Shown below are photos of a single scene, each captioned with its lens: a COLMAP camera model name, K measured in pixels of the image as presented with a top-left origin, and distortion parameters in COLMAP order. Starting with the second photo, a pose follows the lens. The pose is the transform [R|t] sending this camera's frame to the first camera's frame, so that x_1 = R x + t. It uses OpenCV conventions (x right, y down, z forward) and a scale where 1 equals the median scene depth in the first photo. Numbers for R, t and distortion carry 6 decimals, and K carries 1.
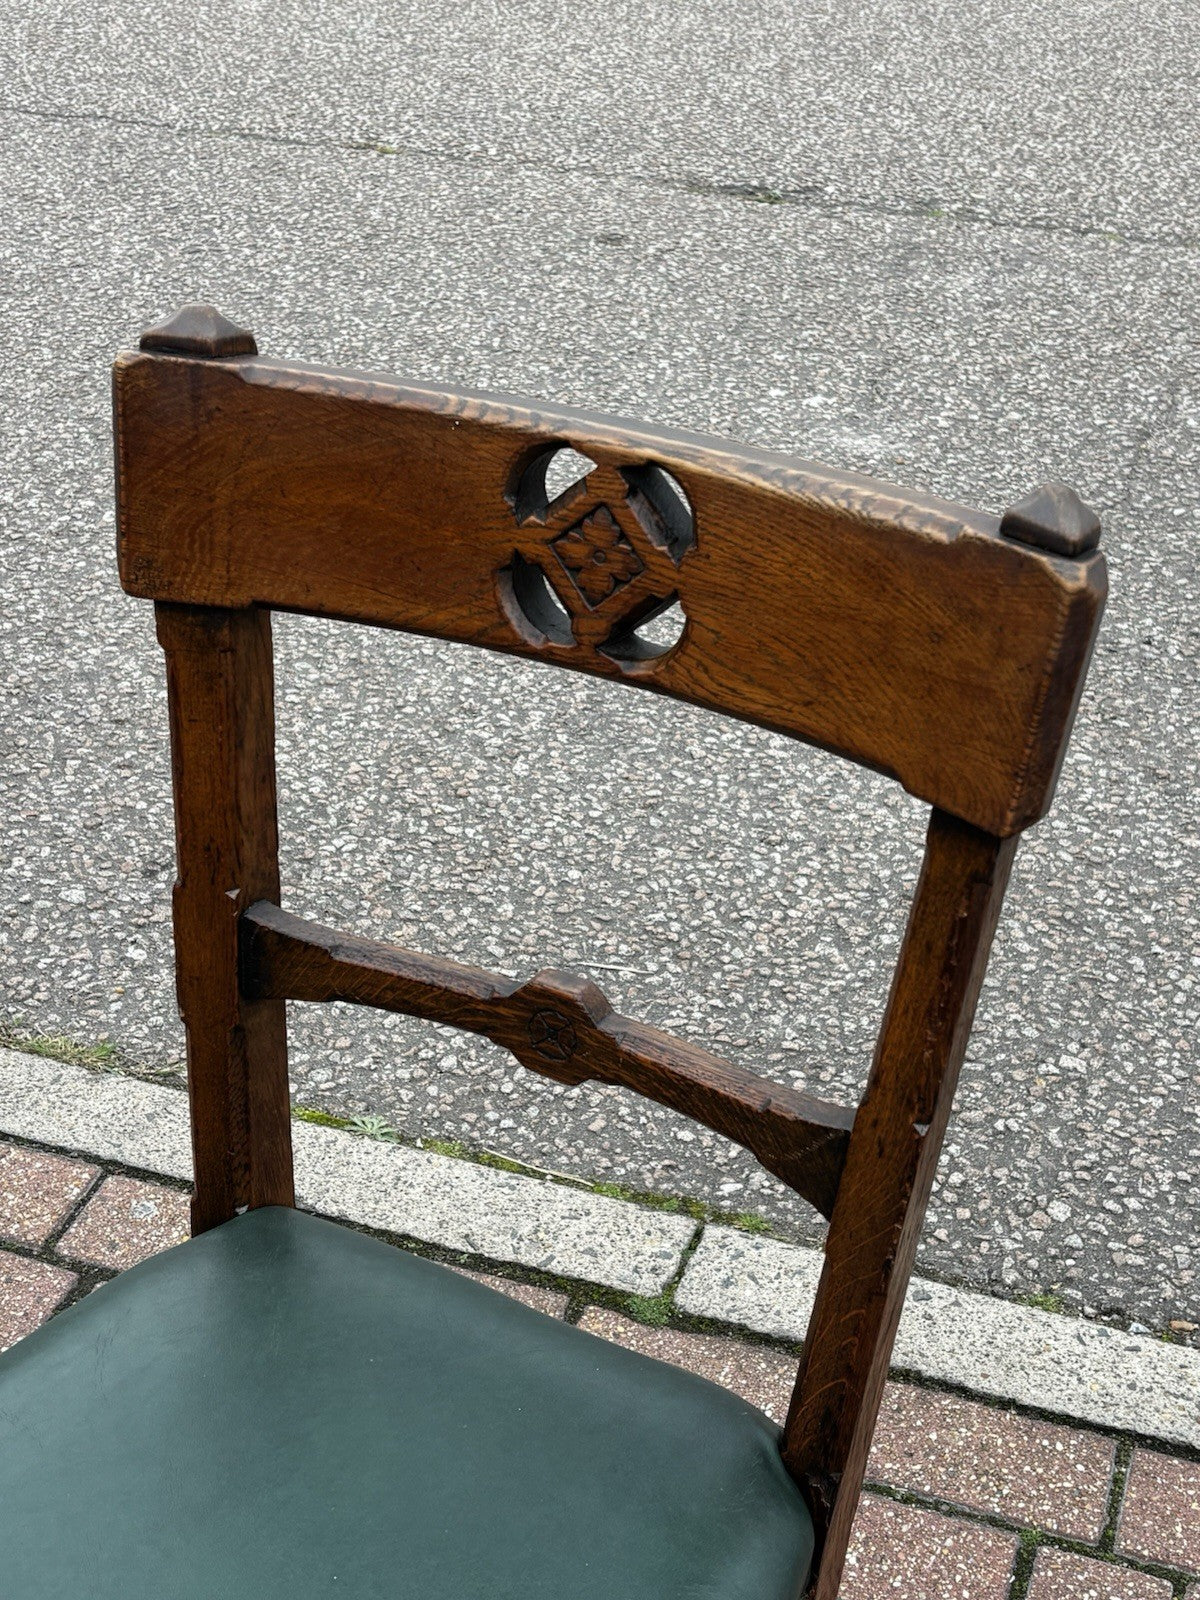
lens RADIAL K [[2187.6, 0, 582.9], [0, 2187.6, 804.3], [0, 0, 1]] dist [0.248313, -0.880336]
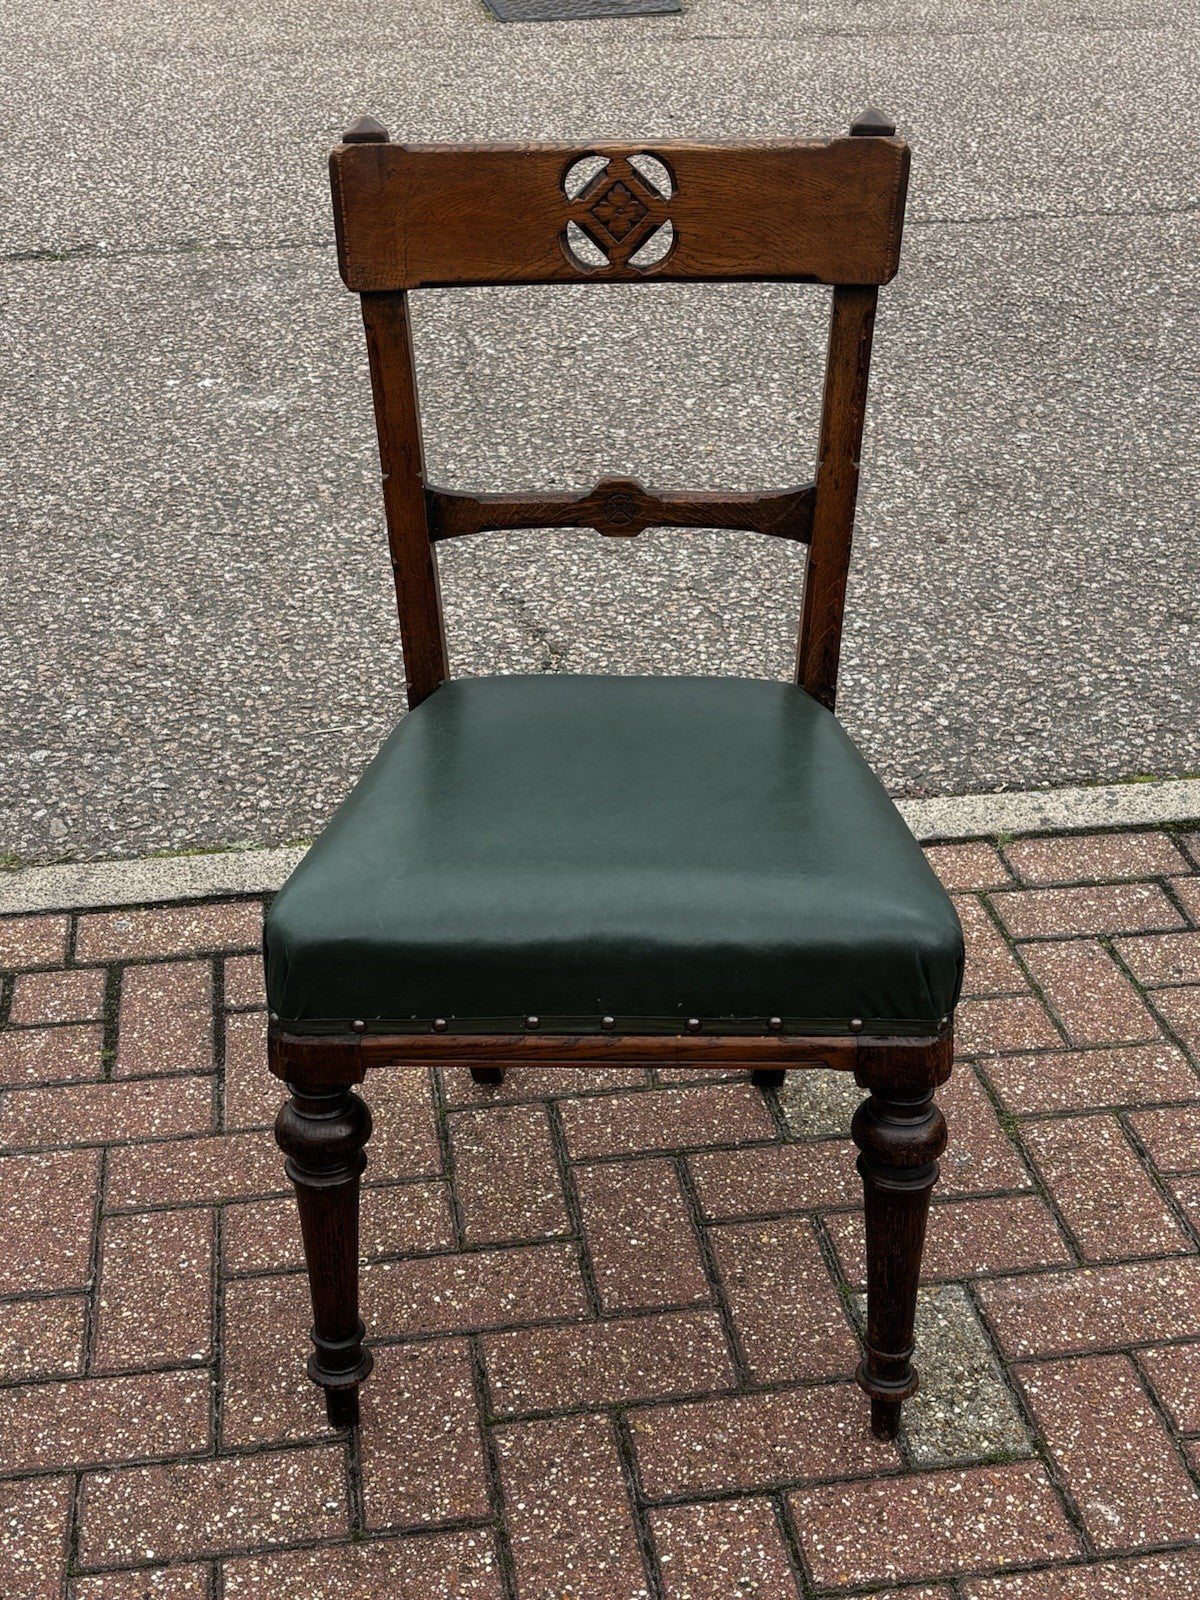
lens RADIAL K [[2187.6, 0, 582.9], [0, 2187.6, 804.3], [0, 0, 1]] dist [0.248313, -0.880336]
pose [[0.886512, -0.242745, 0.393918, -0.469965], [0.266499, 0.963818, -0.005821, 0.198929], [-0.378252, 0.110139, 0.919127, -0.349813]]
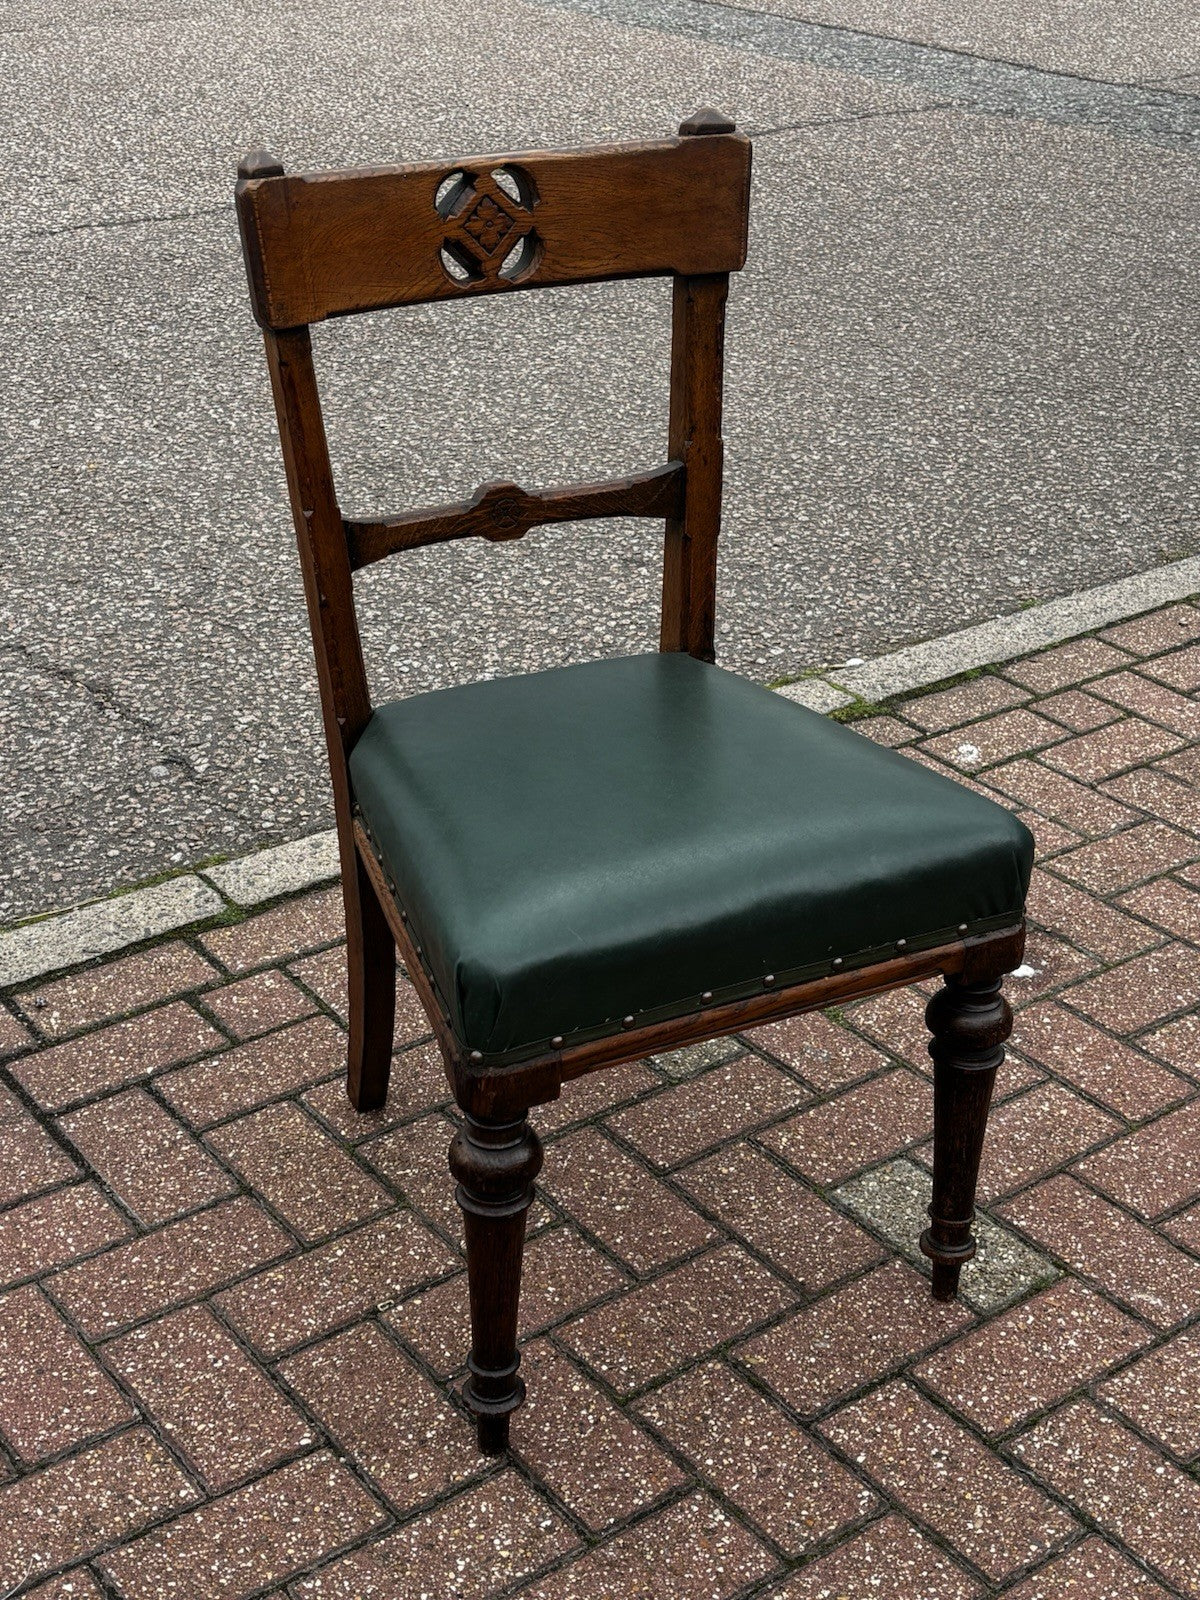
lens RADIAL K [[2187.6, 0, 582.9], [0, 2187.6, 804.3], [0, 0, 1]] dist [0.248313, -0.880336]
pose [[0.555725, -0.399132, 0.729290, -0.827077], [0.427453, 0.889563, 0.161125, 0.031482], [-0.713059, 0.222196, 0.664963, -0.119382]]
